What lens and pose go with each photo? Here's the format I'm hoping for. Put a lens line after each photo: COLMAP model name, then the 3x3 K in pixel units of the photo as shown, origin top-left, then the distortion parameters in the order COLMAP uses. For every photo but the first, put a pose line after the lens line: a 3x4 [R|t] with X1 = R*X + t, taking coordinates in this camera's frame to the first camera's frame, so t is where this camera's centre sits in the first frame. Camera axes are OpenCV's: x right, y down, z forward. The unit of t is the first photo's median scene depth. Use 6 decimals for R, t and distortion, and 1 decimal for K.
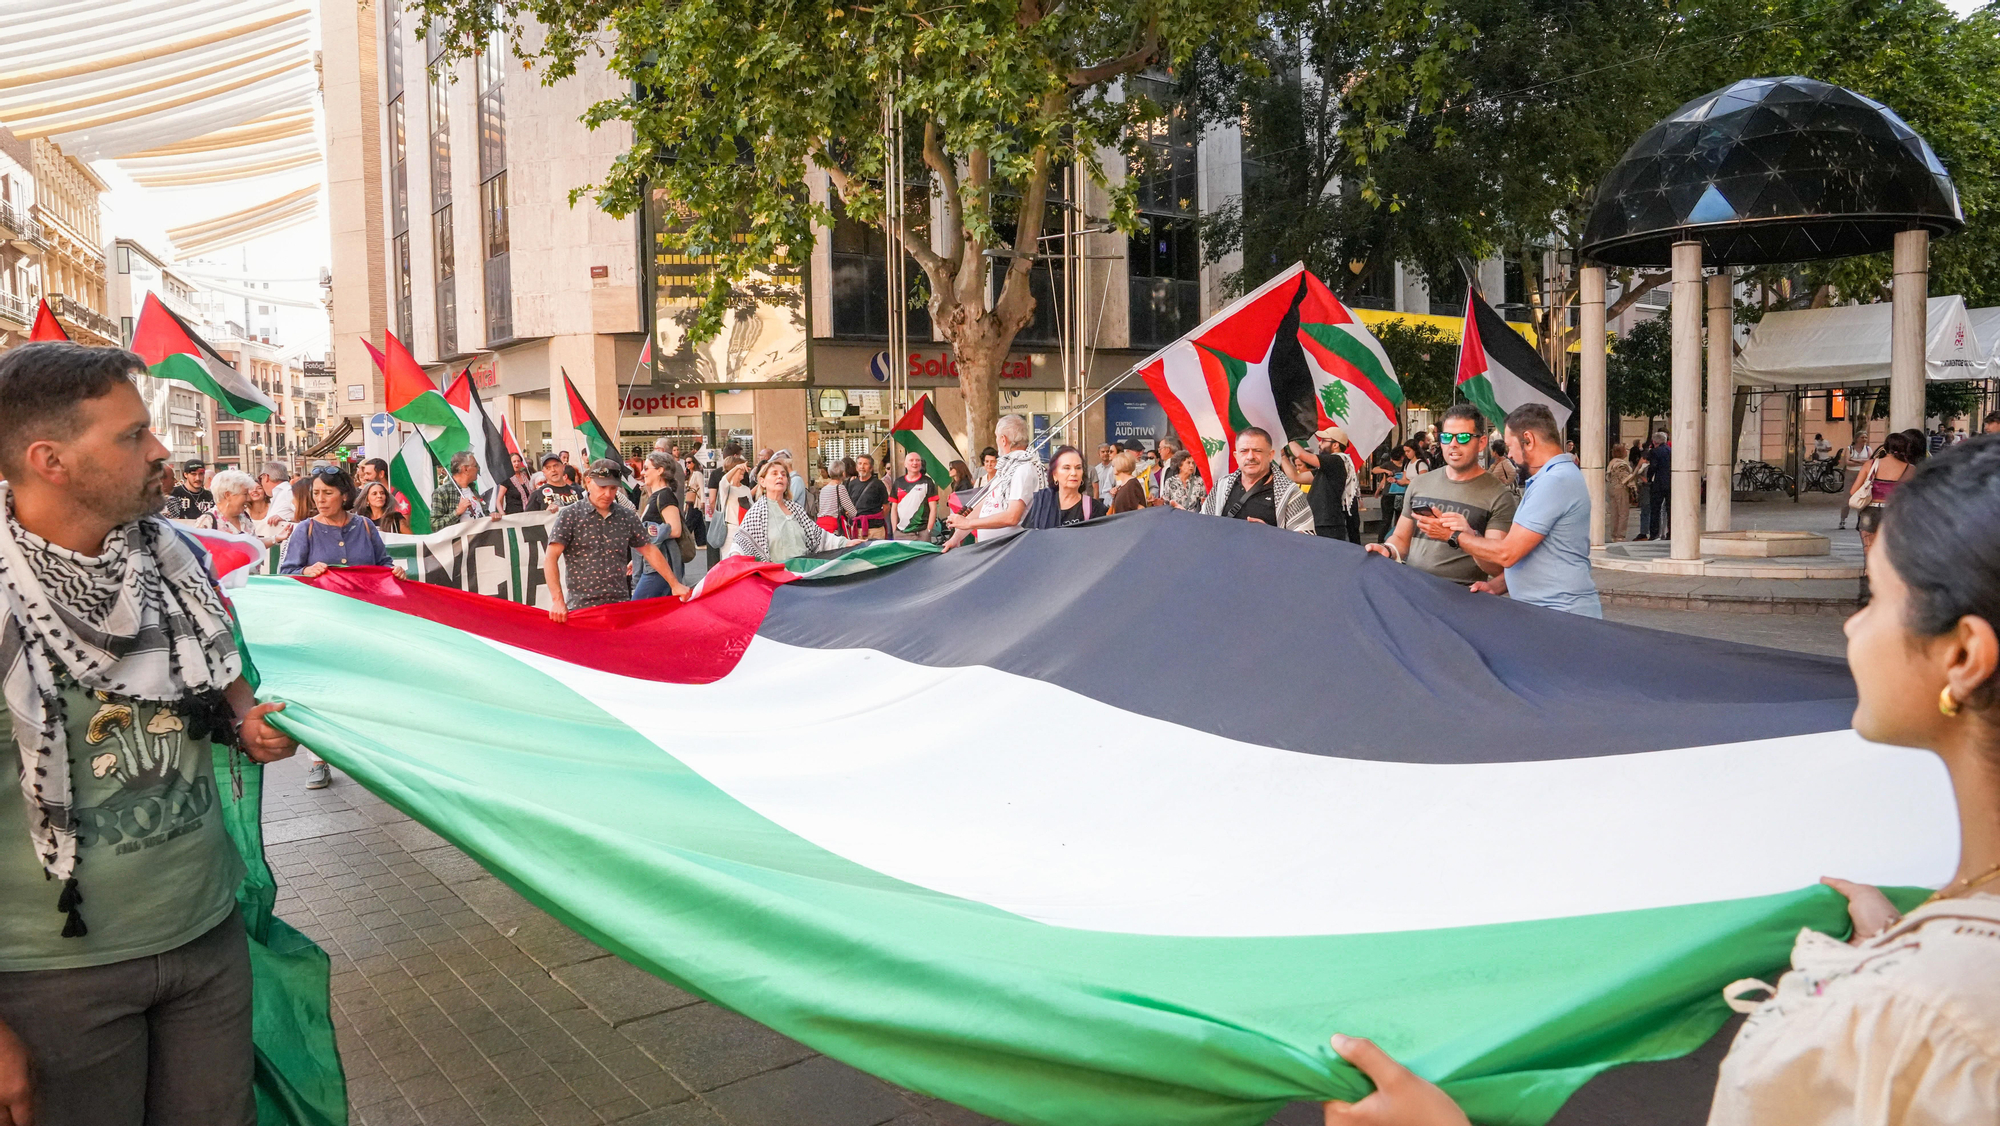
lens RADIAL K [[1395.3, 0, 991.5], [0, 1395.3, 554.7], [0, 0, 1]] dist [-0.098127, 0.071511]
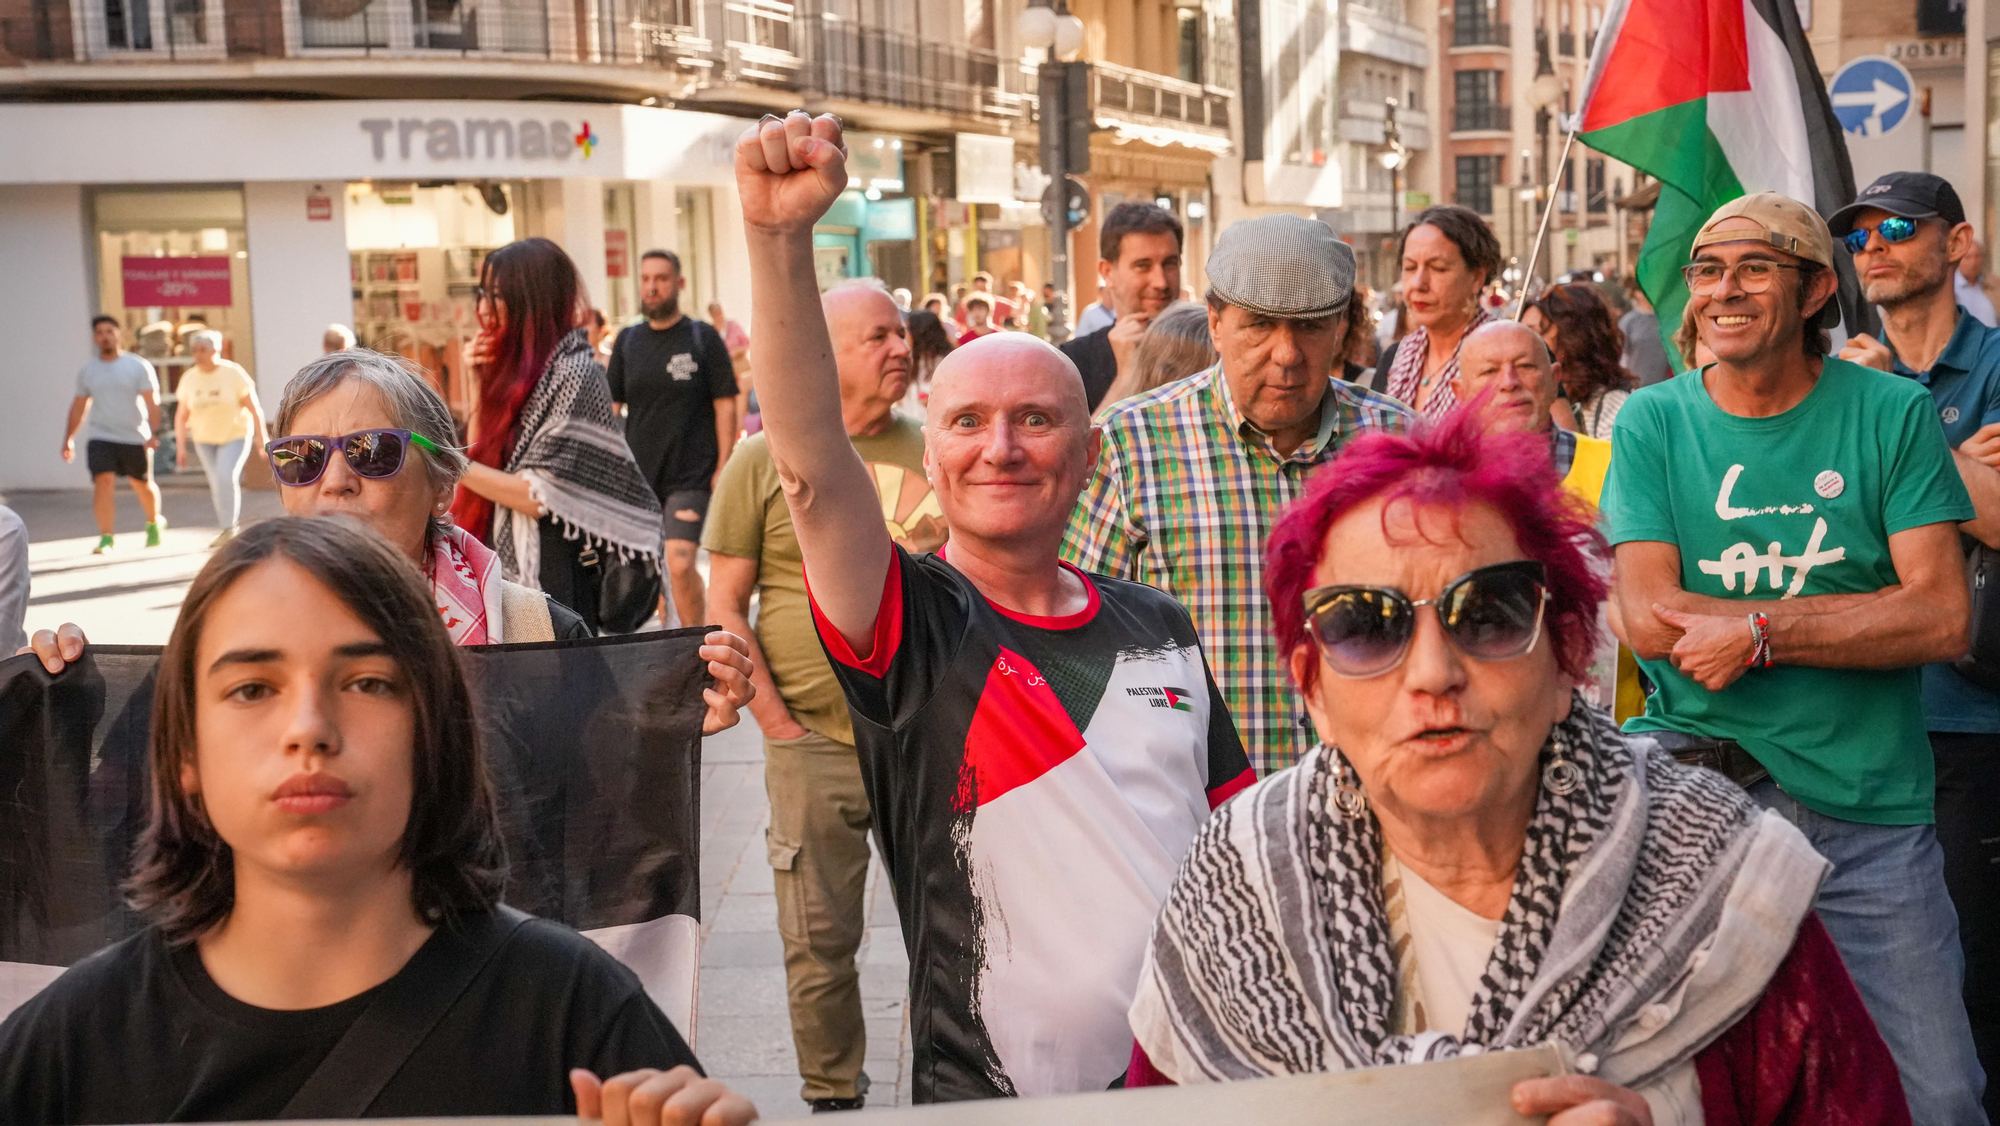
lens RADIAL K [[3391.2, 0, 1001.0], [0, 3391.2, 558.3], [0, 0, 1]] dist [0.302207, 0.000000]
pose [[0.794382, 0.049963, -0.605360, -0.084297], [-0.032191, 0.998674, 0.040182, -0.012418], [0.606565, -0.012432, 0.794937, 0.184713]]
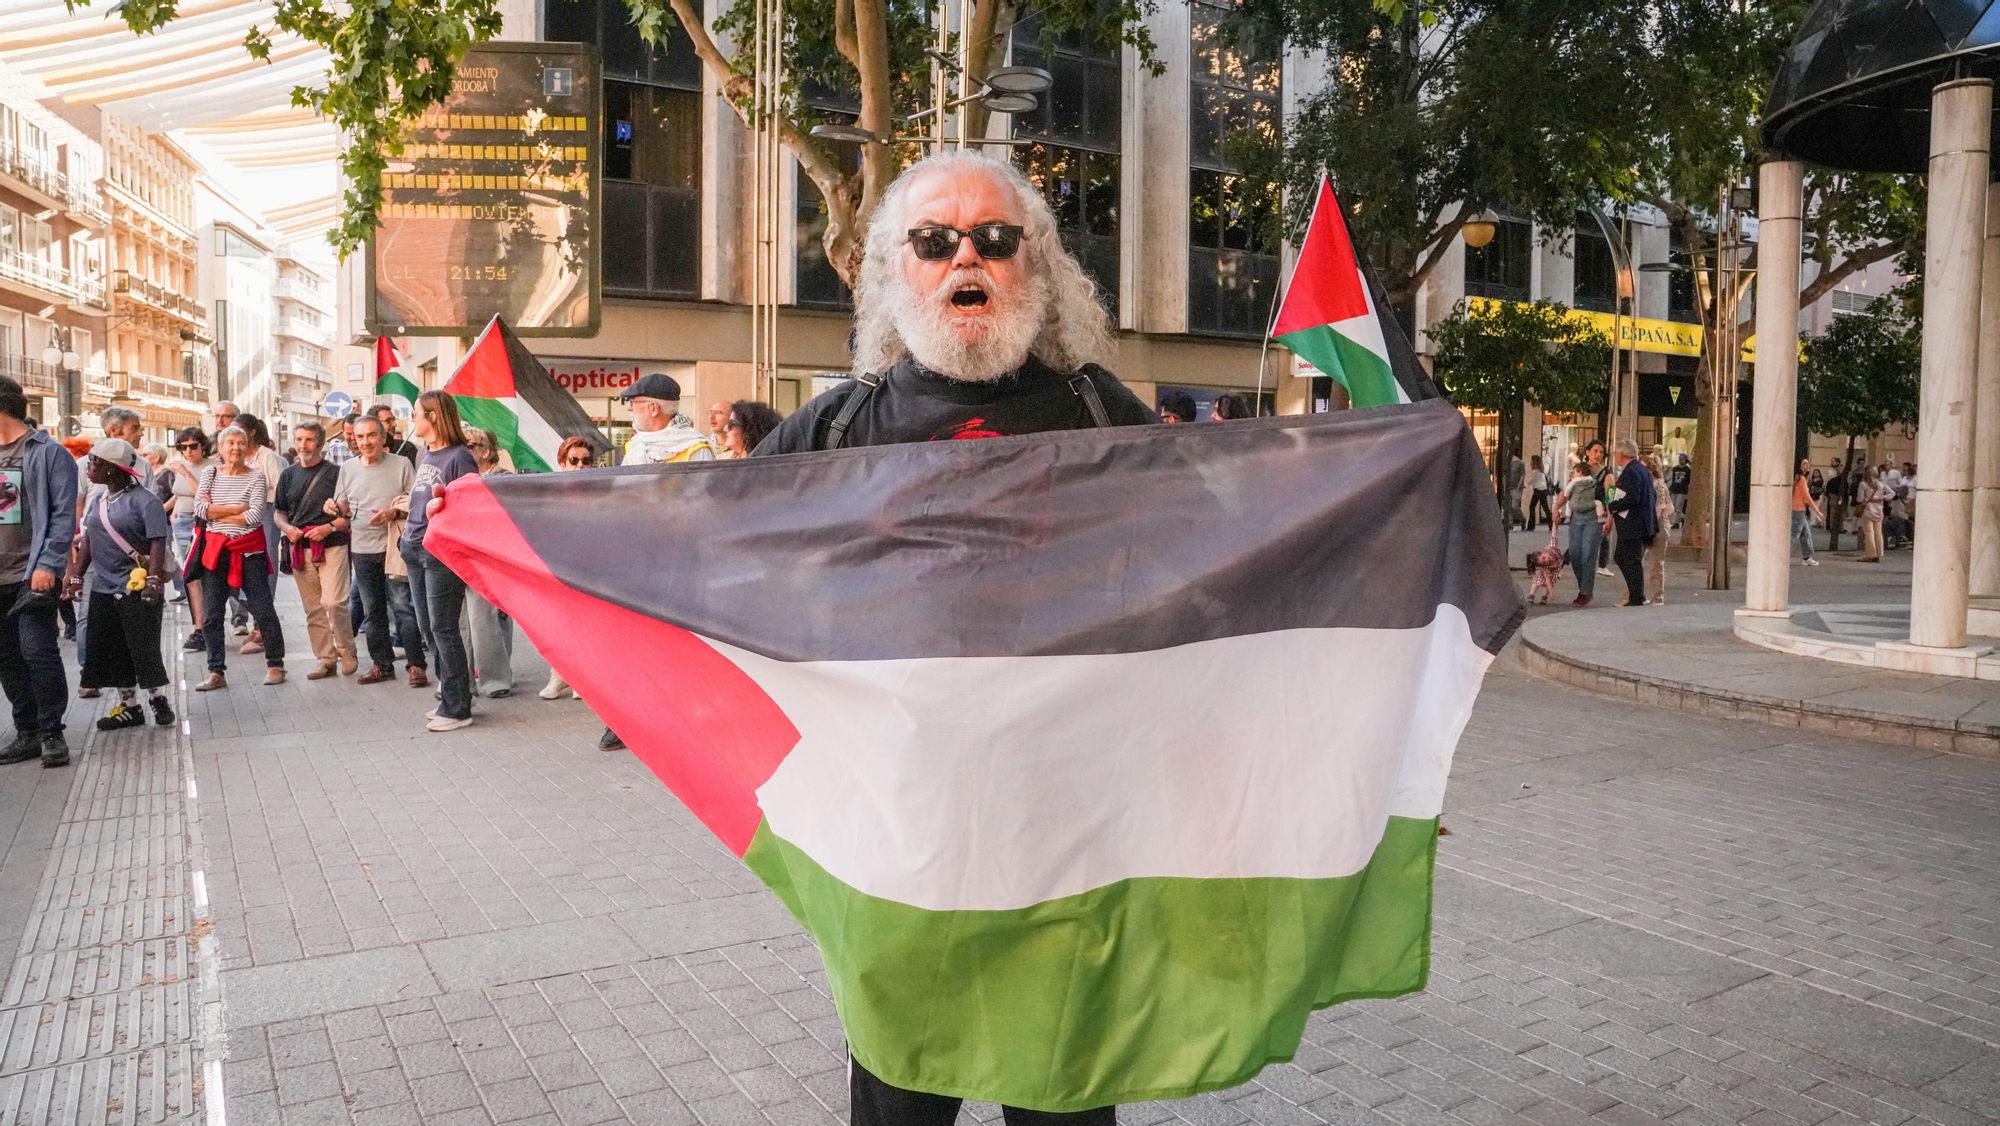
lens RADIAL K [[1395.3, 0, 995.2], [0, 1395.3, 554.7], [0, 0, 1]] dist [-0.098127, 0.071511]
pose [[0.993757, 0.036643, -0.105376, 0.050055], [-0.037750, 0.999251, -0.008530, -0.004171], [0.104985, 0.012455, 0.994396, 0.113307]]
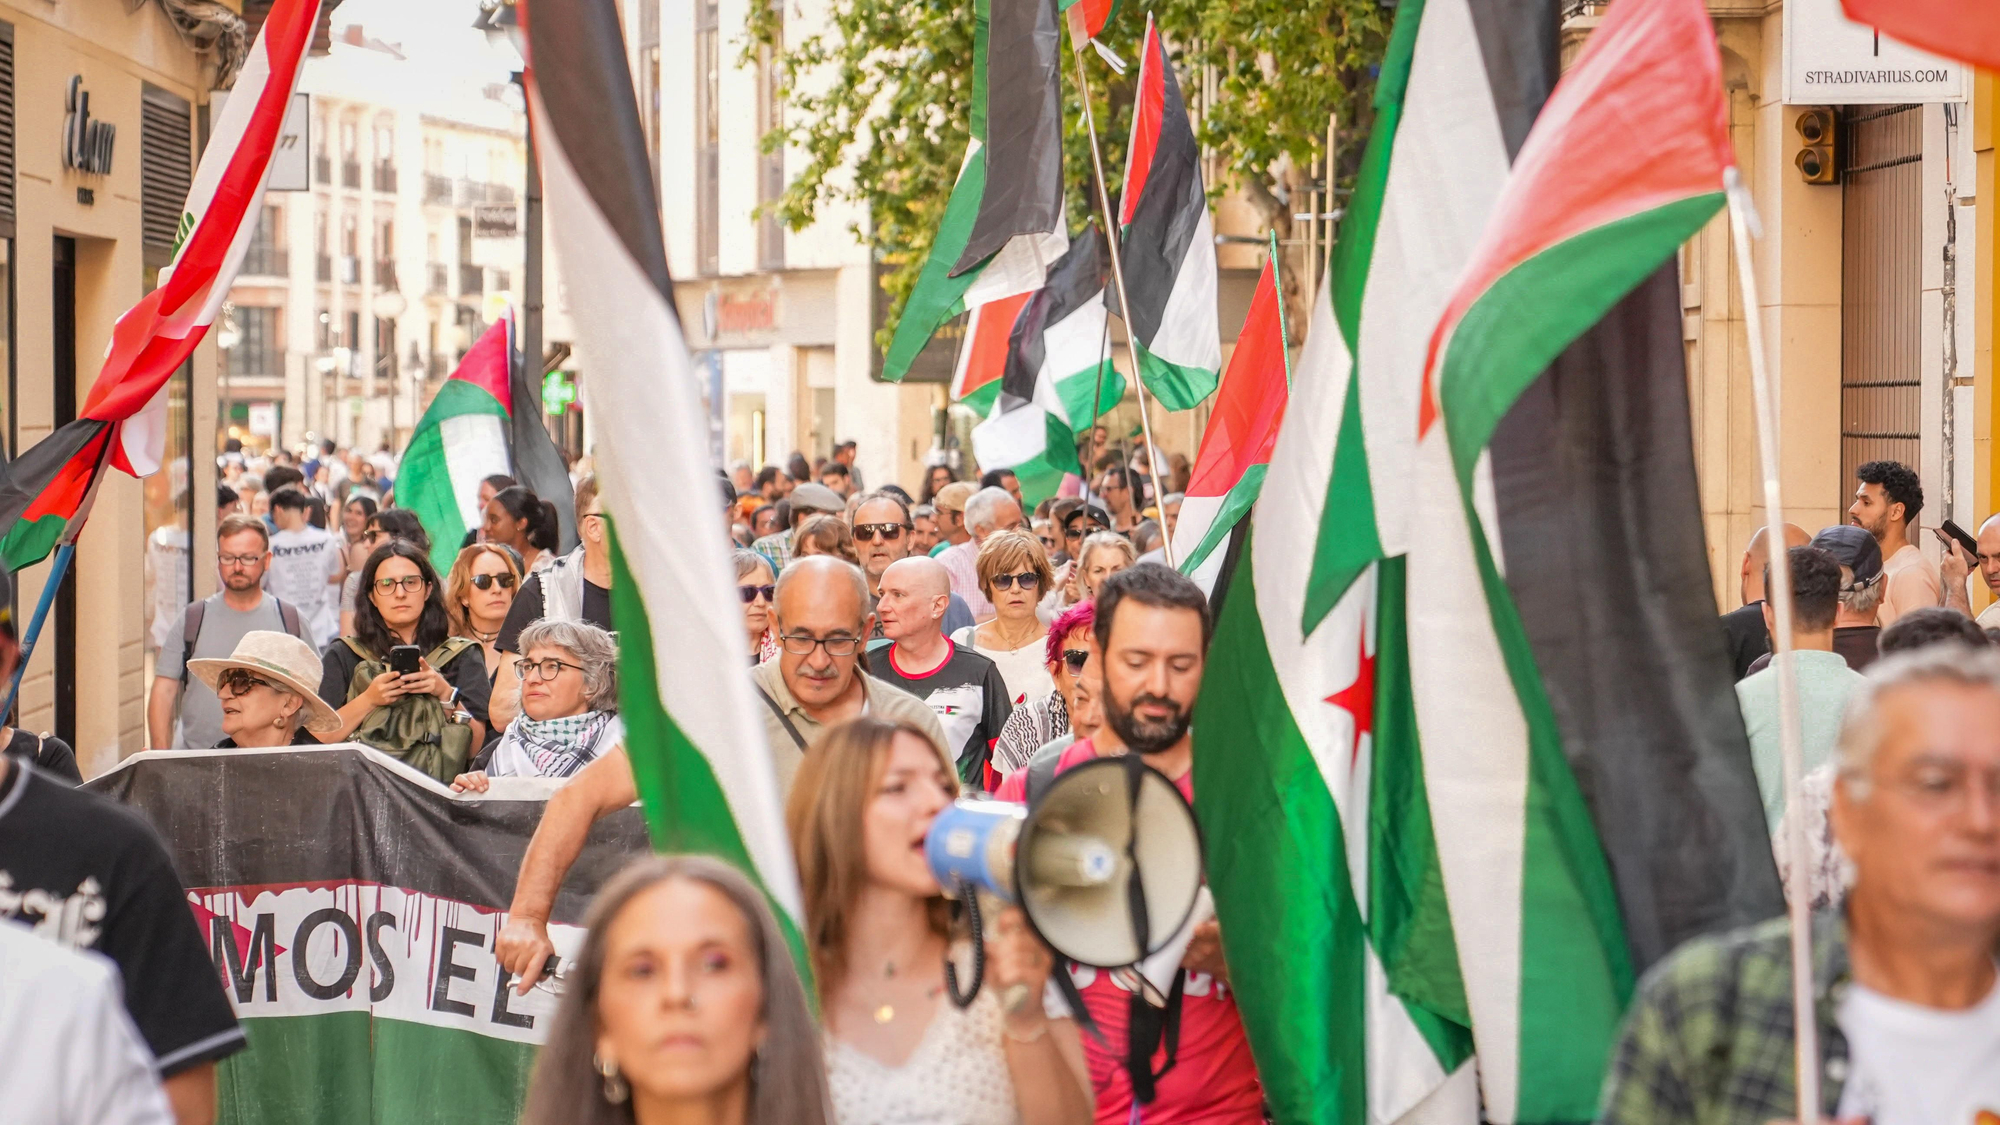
lens RADIAL K [[5874.9, 0, 1004.9], [0, 5874.9, 550.5], [0, 0, 1]] dist [0.443976, 0.000000]
pose [[0.933092, 0.033467, -0.358077, 0.404437], [-0.049615, 0.998119, -0.036001, 0.039874], [0.356198, 0.051359, 0.932998, -0.840722]]
